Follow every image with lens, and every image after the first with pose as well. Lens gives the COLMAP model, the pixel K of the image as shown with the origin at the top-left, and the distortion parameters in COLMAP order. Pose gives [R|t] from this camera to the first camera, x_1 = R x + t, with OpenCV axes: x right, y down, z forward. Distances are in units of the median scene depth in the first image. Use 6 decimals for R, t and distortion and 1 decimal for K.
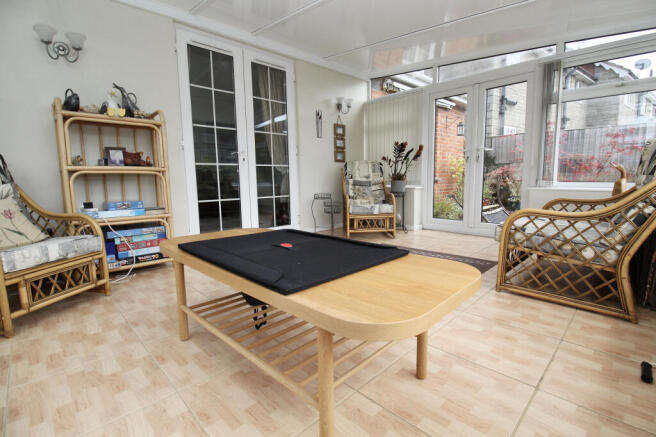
lens RADIAL K [[312.6, 0, 328.0], [0, 312.6, 218.5], [0, 0, 1]] dist [0.000167, 0.000000]
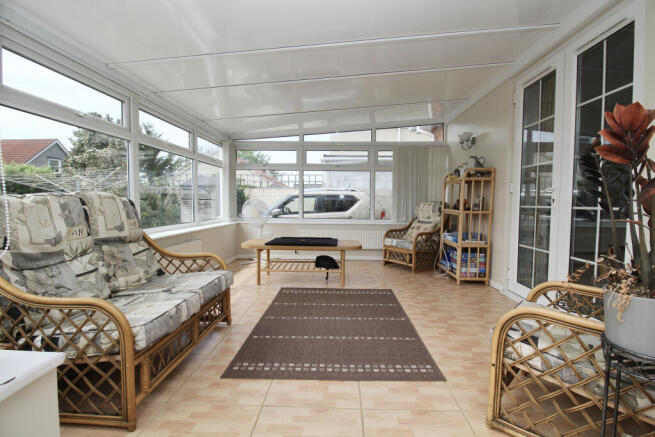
lens RADIAL K [[312.1, 0, 327.5], [0, 312.1, 218.5], [0, 0, 1]] dist [0.000167, 0.000000]
pose [[-0.733078, 0.047616, -0.678476, 0.645632], [-0.082696, 0.983906, 0.158402, -0.232506], [0.675099, 0.172228, -0.717342, 1.243728]]
